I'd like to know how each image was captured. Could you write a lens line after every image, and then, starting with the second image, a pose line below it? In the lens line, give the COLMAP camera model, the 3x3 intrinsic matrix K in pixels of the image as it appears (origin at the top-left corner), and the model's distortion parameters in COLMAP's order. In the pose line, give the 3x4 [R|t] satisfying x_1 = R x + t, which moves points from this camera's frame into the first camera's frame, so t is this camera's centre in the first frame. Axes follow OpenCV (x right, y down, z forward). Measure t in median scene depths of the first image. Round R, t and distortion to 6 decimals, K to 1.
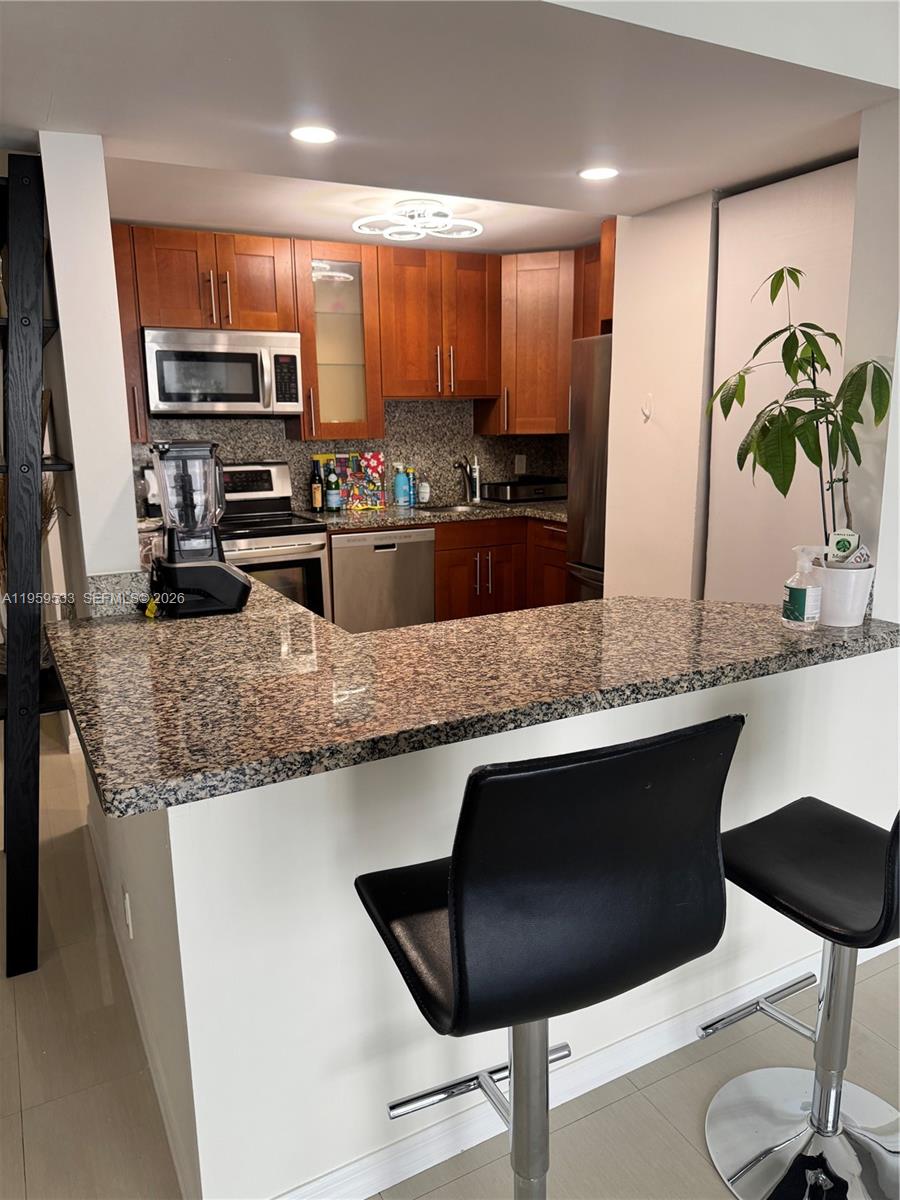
lens RADIAL K [[845.1, 0, 456.9], [0, 845.1, 606.3], [0, 0, 1]] dist [-0.029066, -0.025346]
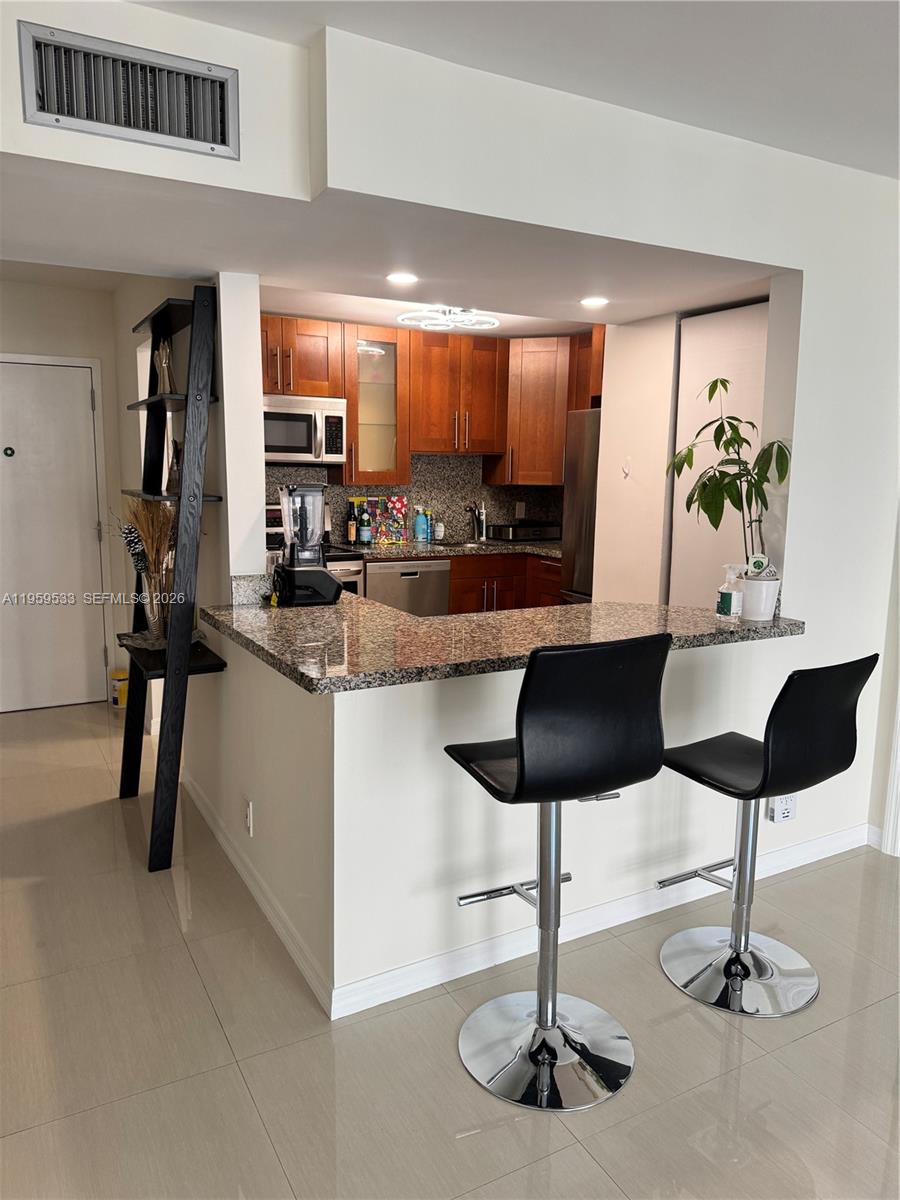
lens RADIAL K [[845.1, 0, 438.9], [0, 845.1, 596.3], [0, 0, 1]] dist [-0.029066, -0.025346]
pose [[0.999679, 0.025301, -0.001197, -0.083632], [-0.025323, 0.997350, -0.068206, 0.086025], [-0.000532, 0.068214, 0.997671, -0.411320]]
